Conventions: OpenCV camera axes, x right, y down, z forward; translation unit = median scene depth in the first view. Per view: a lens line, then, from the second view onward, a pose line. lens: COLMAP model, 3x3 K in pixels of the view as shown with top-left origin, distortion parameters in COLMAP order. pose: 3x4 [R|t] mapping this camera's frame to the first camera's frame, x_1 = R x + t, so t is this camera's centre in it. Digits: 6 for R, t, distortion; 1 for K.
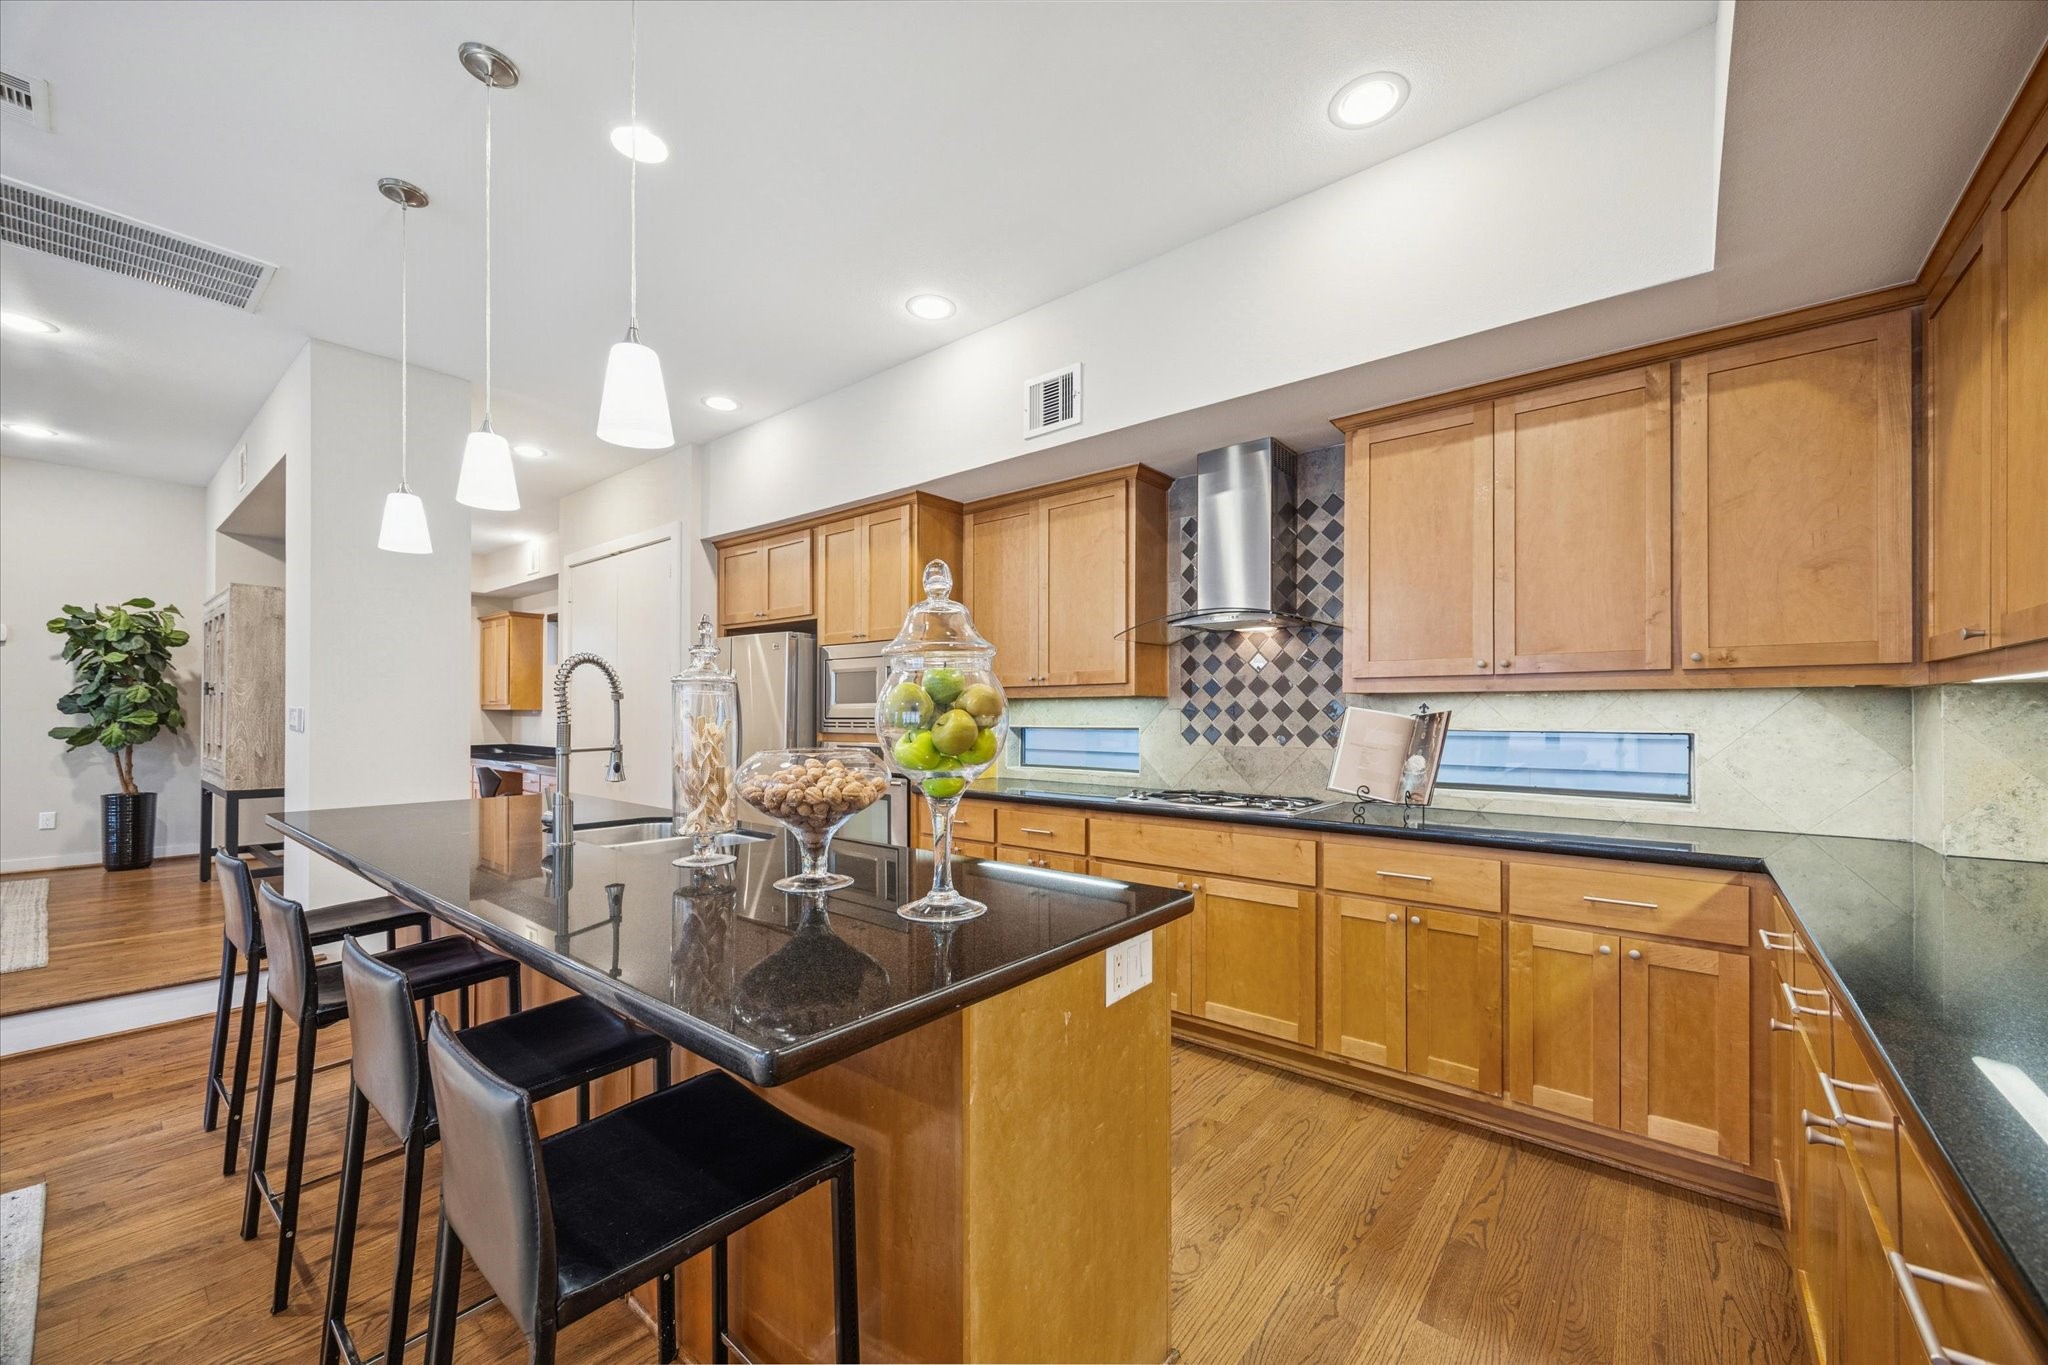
lens RADIAL K [[798.8, 0, 1014.4], [0, 798.8, 712.7], [0, 0, 1]] dist [0.010397, 0.000069]
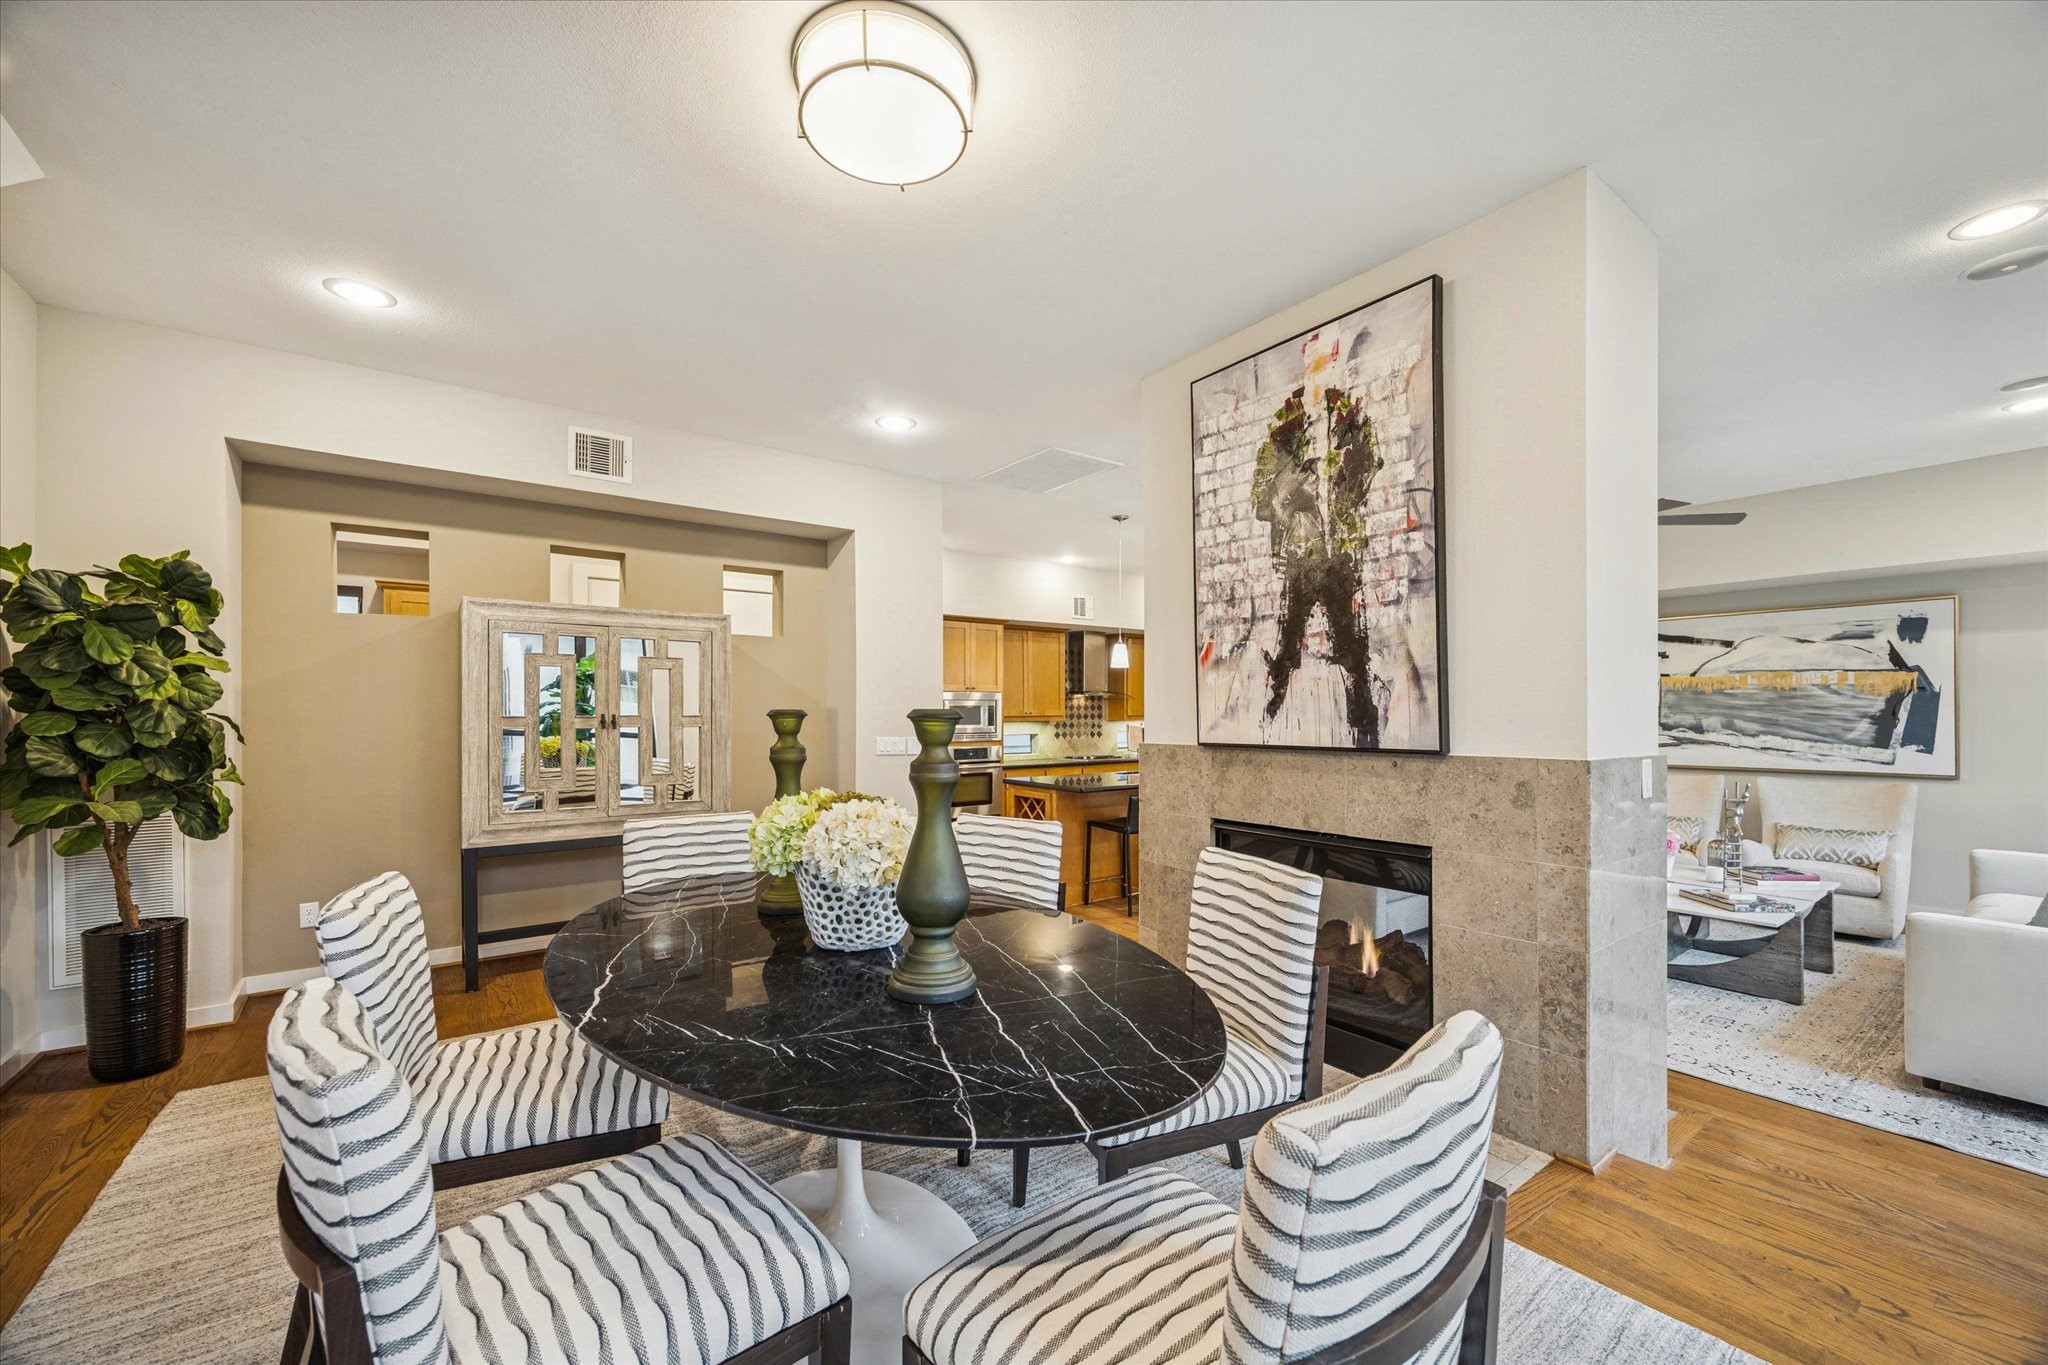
lens RADIAL K [[798.8, 0, 1014.4], [0, 798.8, 712.7], [0, 0, 1]] dist [0.010397, 0.000069]
pose [[0.251999, -0.004282, 0.967718, -3.044205], [-0.002745, 0.999983, 0.005140, -0.076471], [-0.967724, -0.003952, 0.251983, 0.683061]]
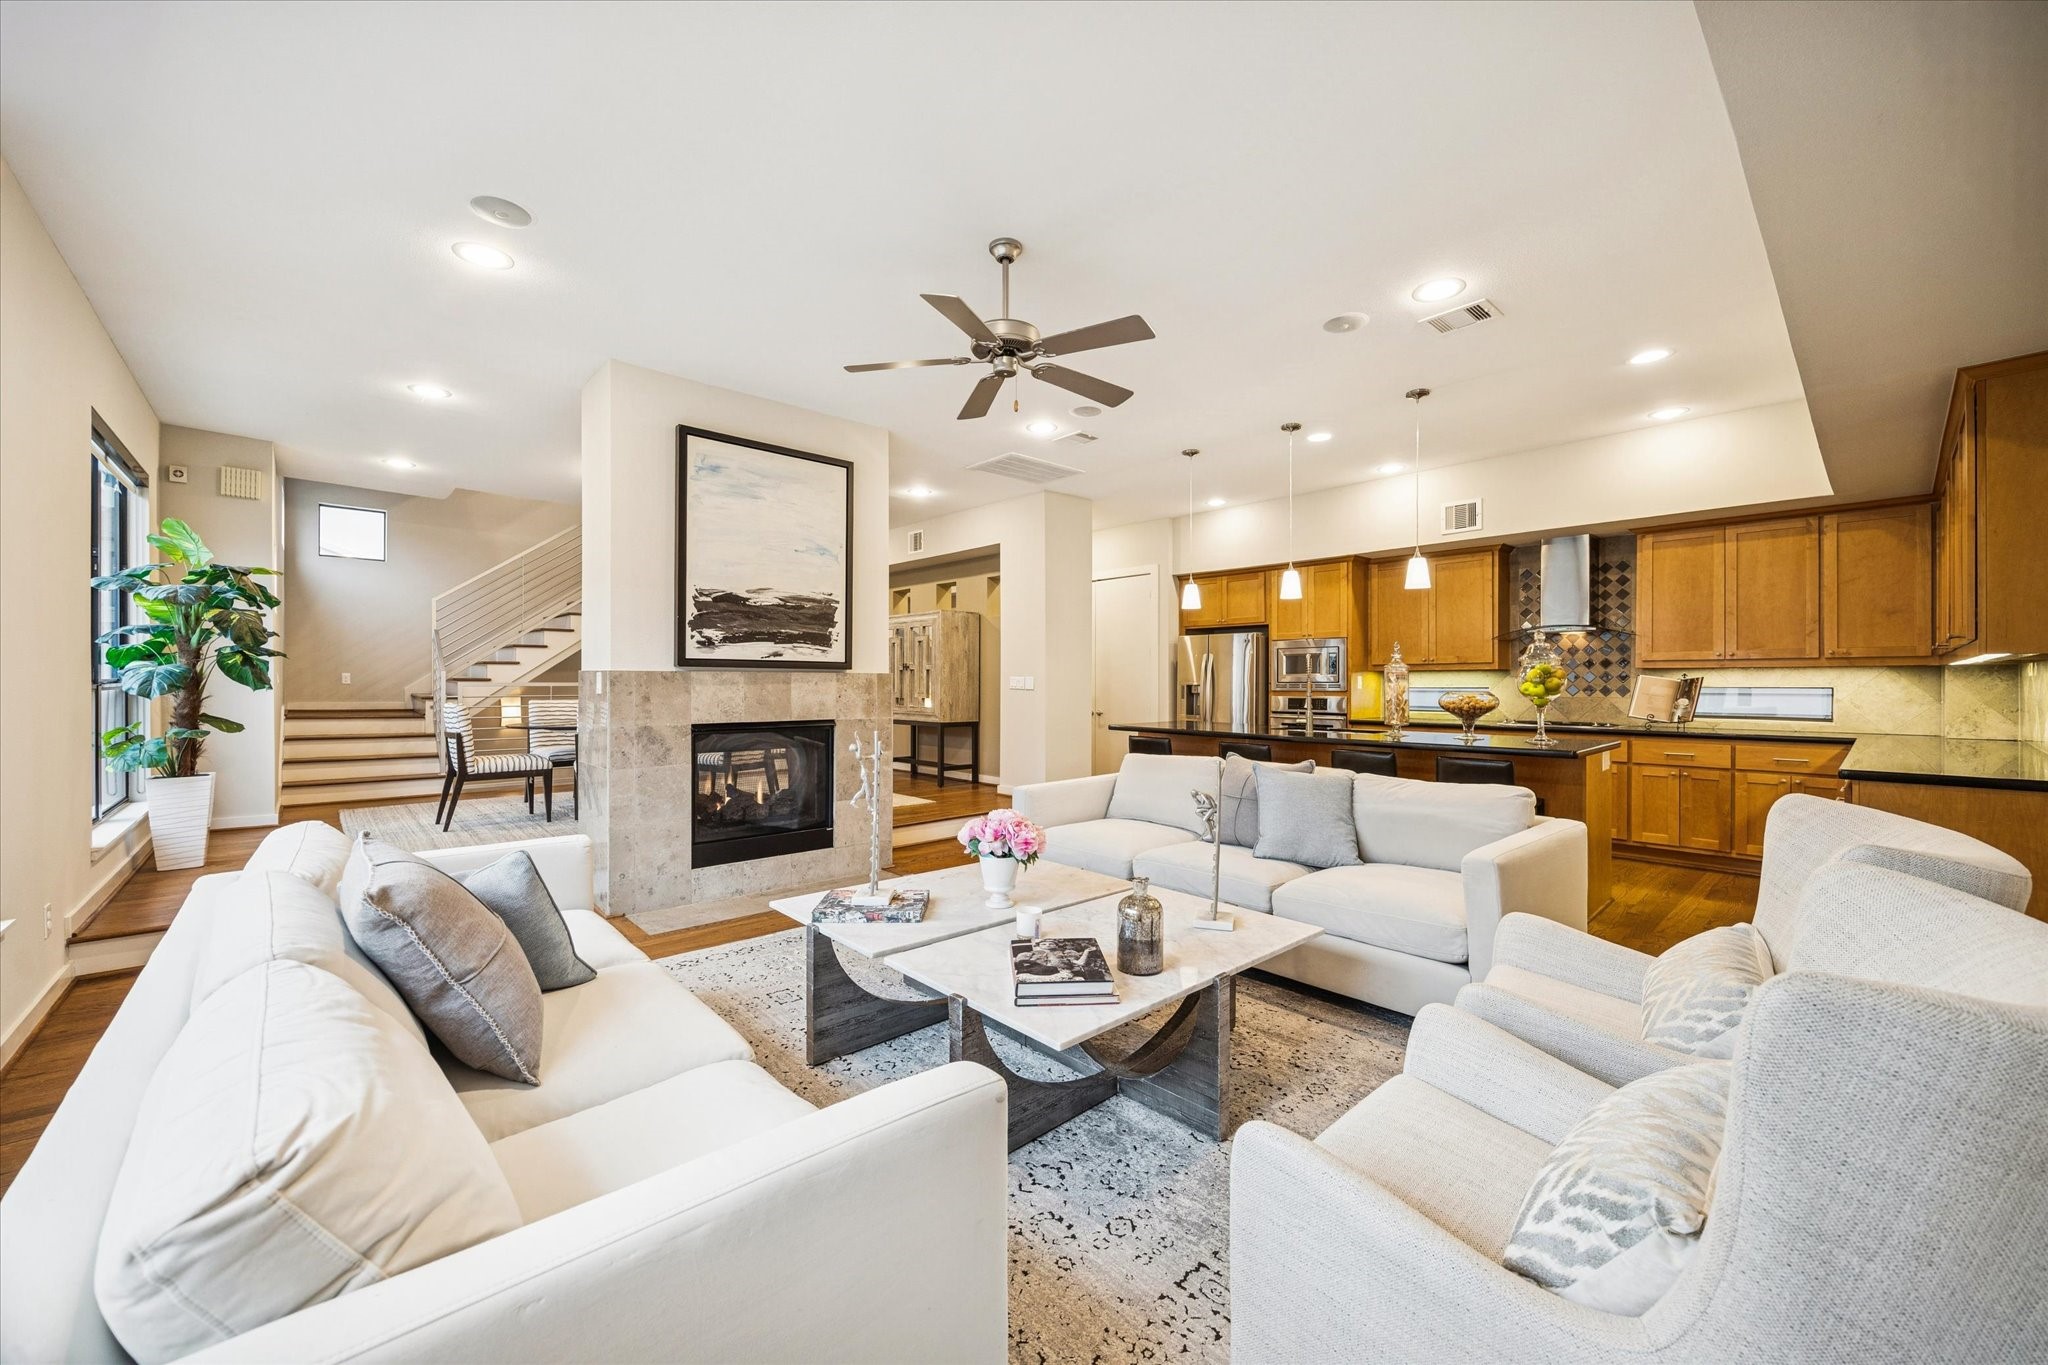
lens RADIAL K [[785.1, 0, 1020.9], [0, 785.1, 684.5], [0, 0, 1]] dist [0.001923, -0.000078]
pose [[0.989335, -0.002220, -0.145639, -0.882627], [0.003363, 0.999965, 0.007603, -0.004529], [0.145617, -0.008011, 0.989309, -1.241596]]
